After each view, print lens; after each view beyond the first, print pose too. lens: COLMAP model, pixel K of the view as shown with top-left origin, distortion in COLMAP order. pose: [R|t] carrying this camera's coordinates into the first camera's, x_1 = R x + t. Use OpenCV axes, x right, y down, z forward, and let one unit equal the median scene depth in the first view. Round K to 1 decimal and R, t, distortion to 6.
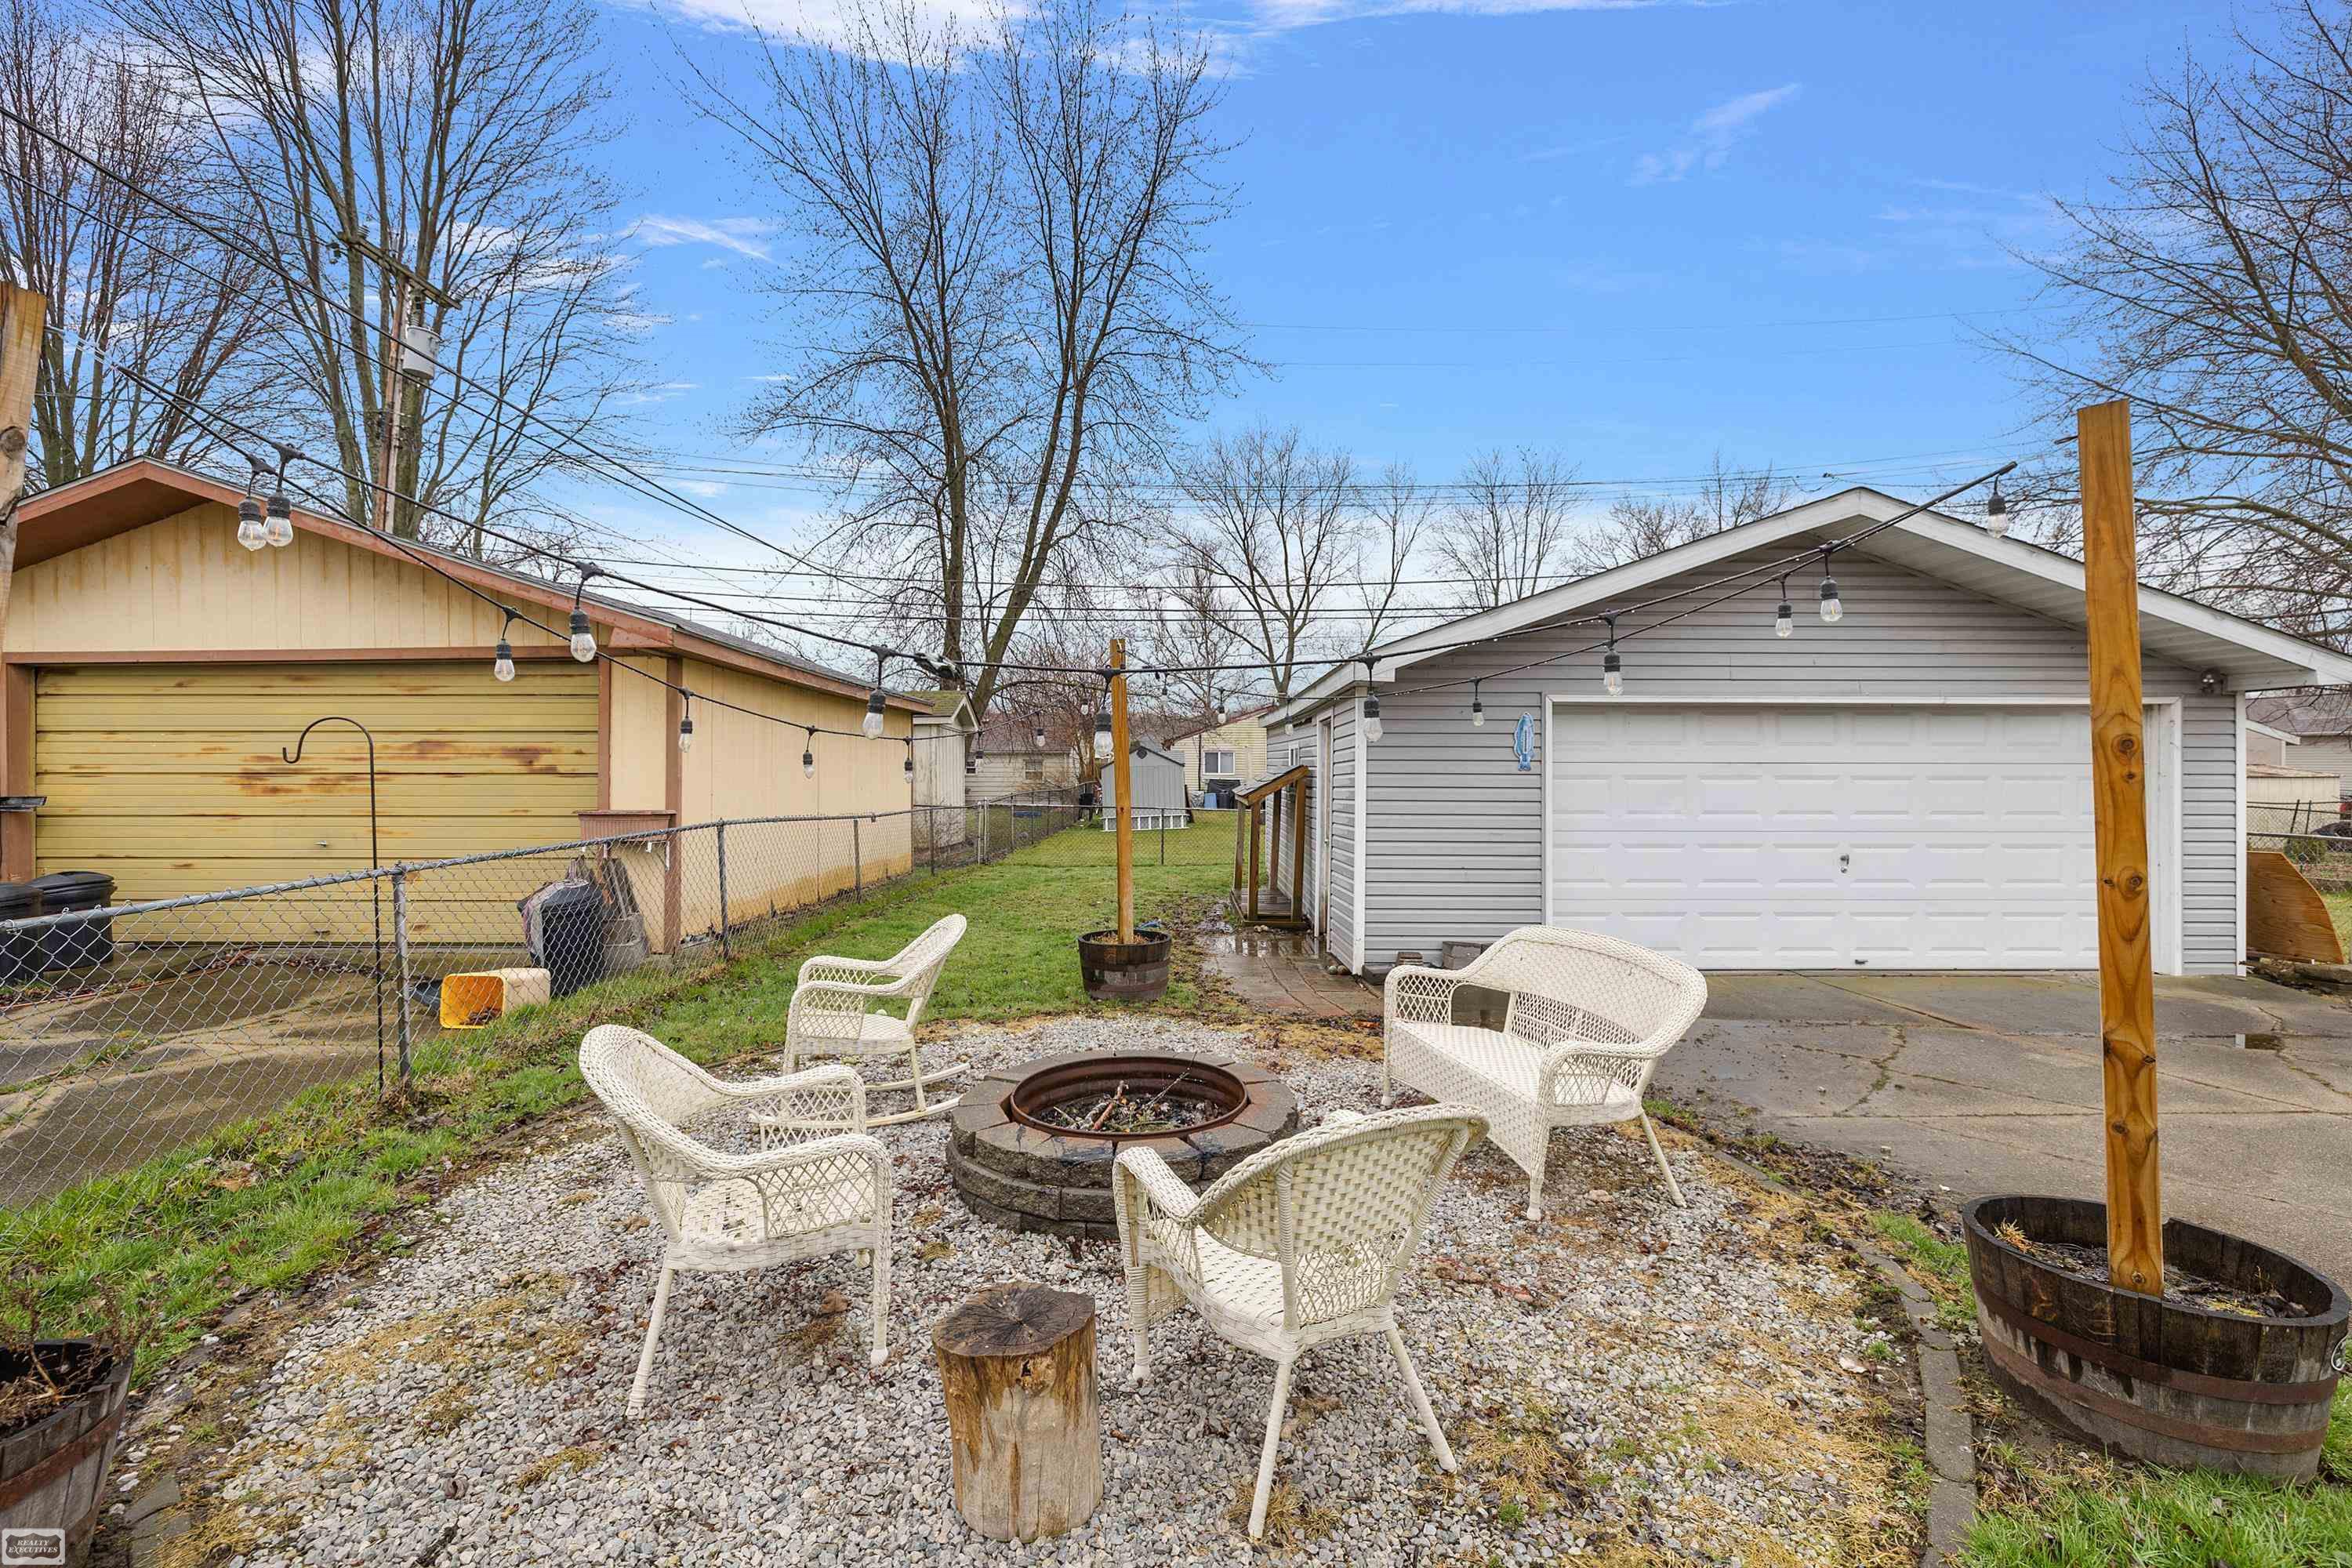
lens RADIAL K [[982.3, 0, 1175.2], [0, 982.3, 777.8], [0, 0, 1]] dist [-0.001737, -0.000352]
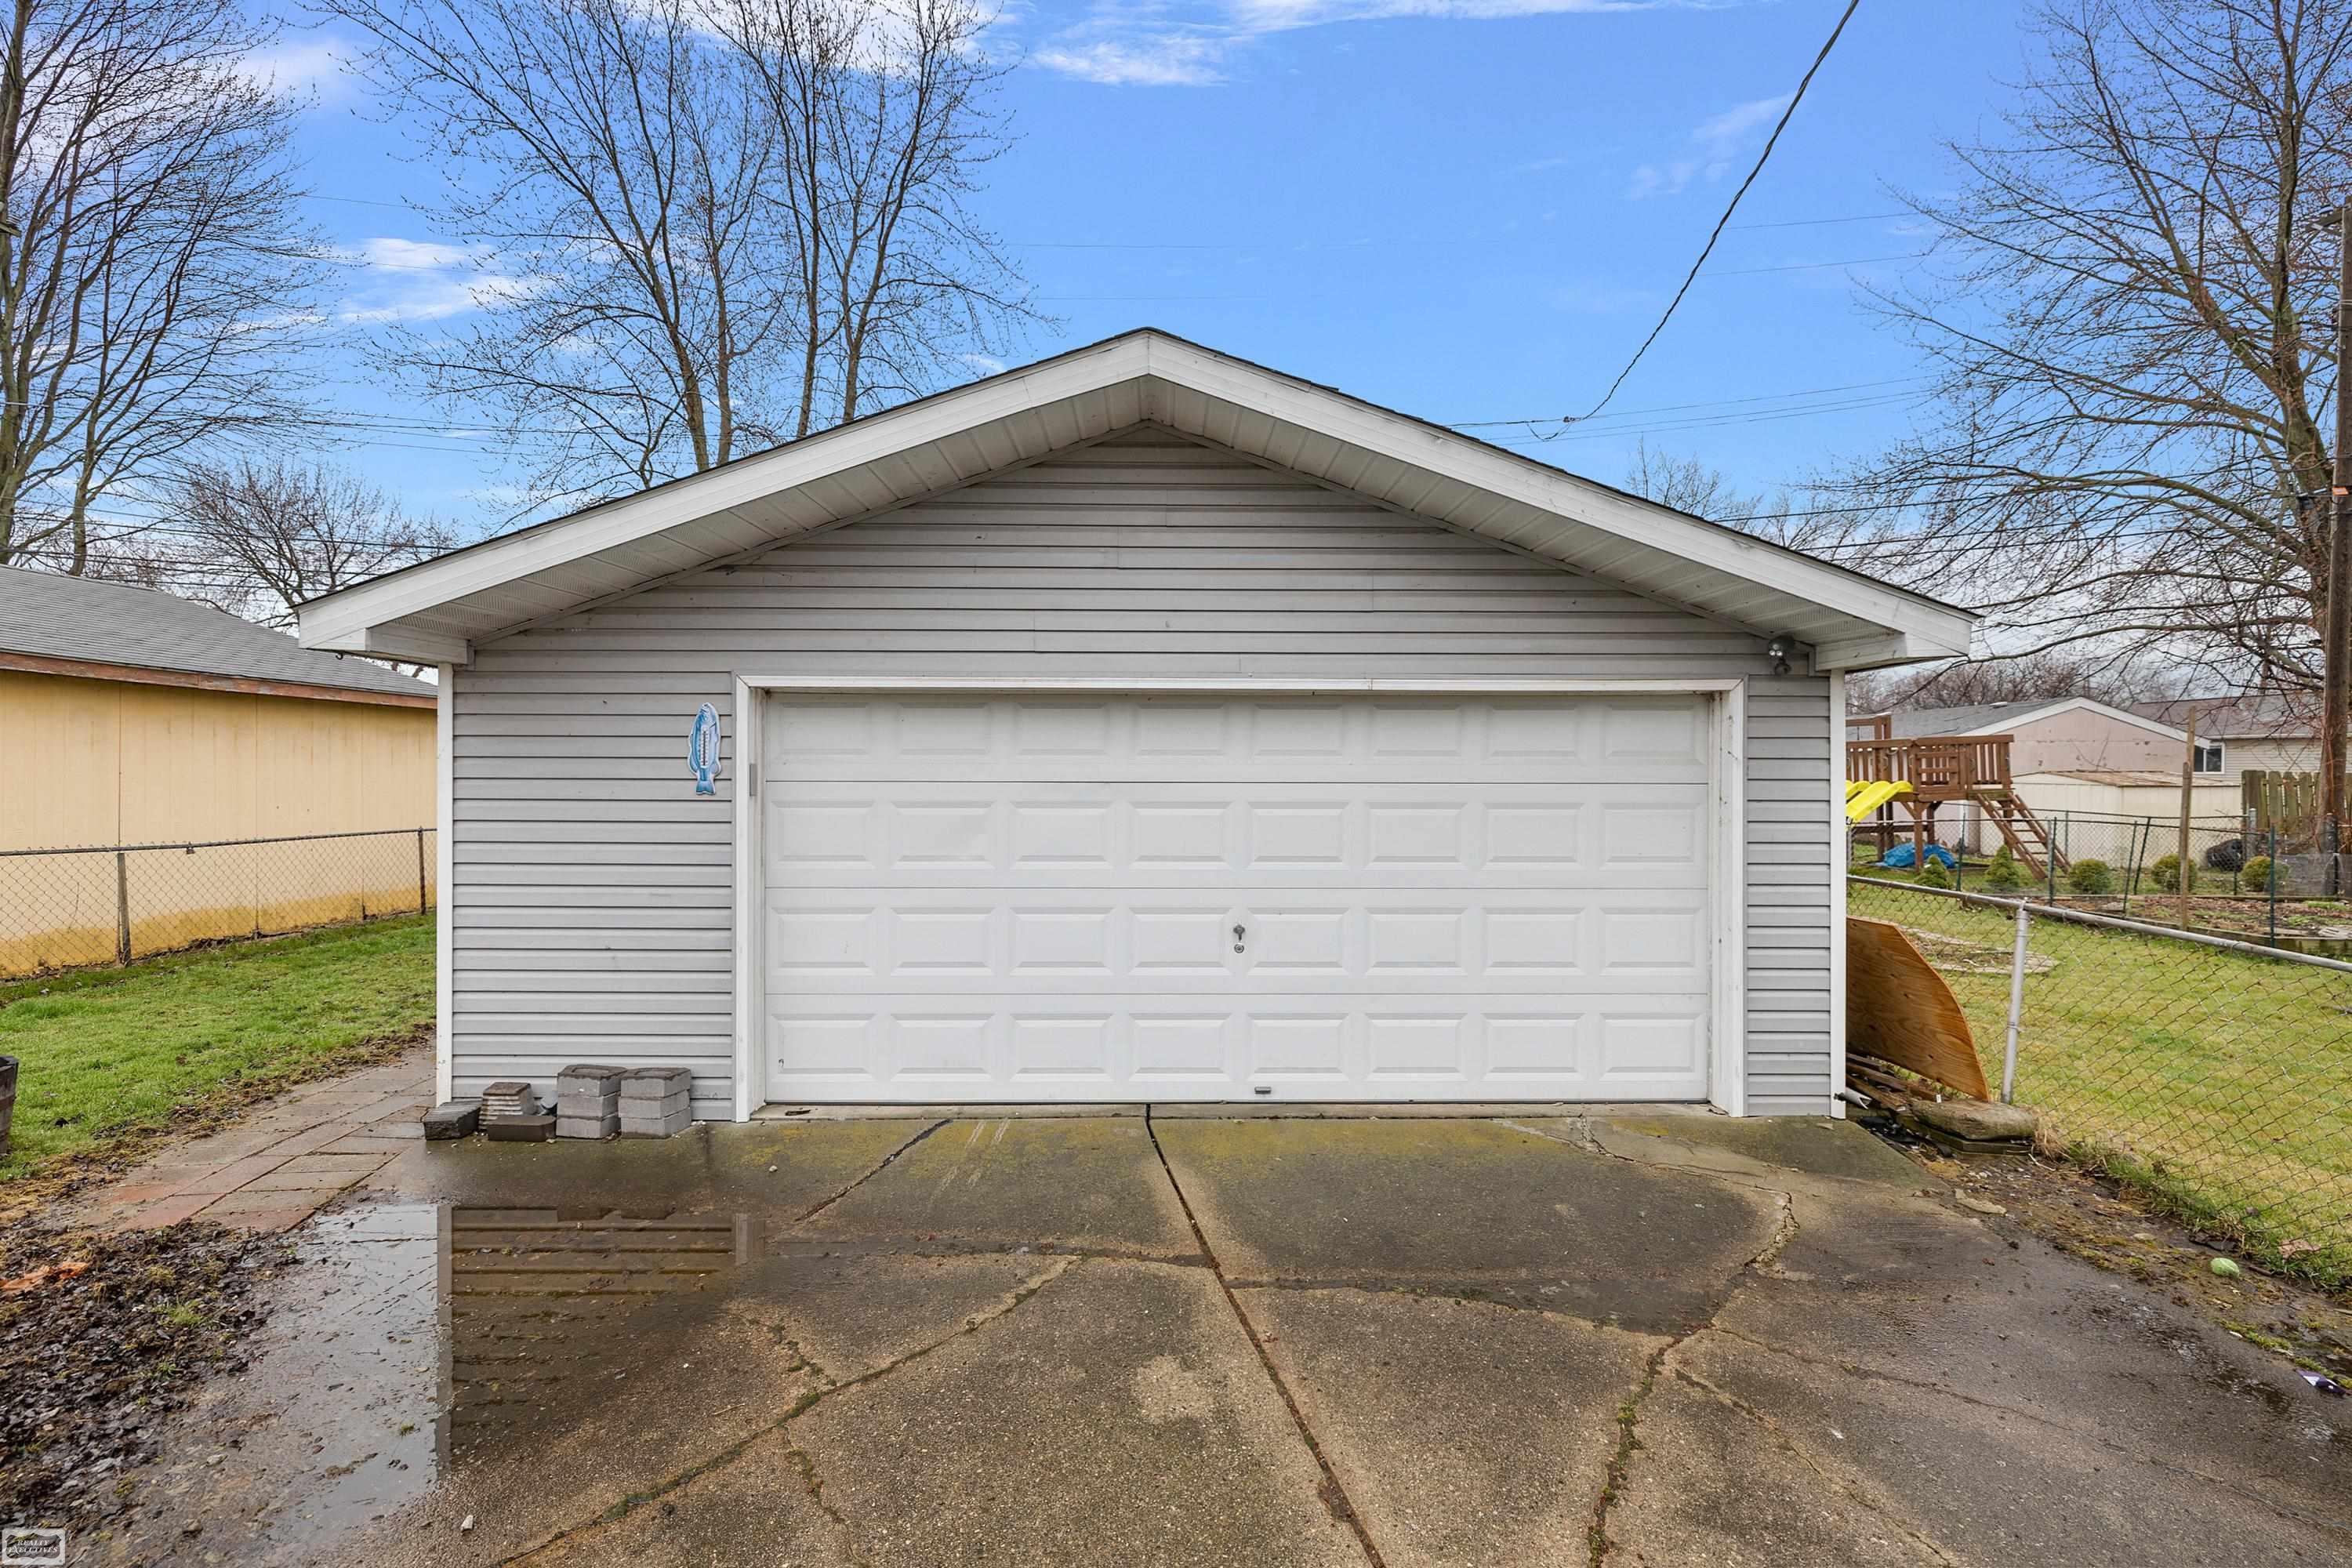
lens RADIAL K [[982.3, 0, 1173.9], [0, 982.3, 780.1], [0, 0, 1]] dist [-0.001737, -0.000352]
pose [[0.999988, 0.001146, 0.004865, 0.636472], [-0.001157, 0.999997, 0.002371, -0.018031], [-0.004863, -0.002377, 0.999985, 0.354453]]
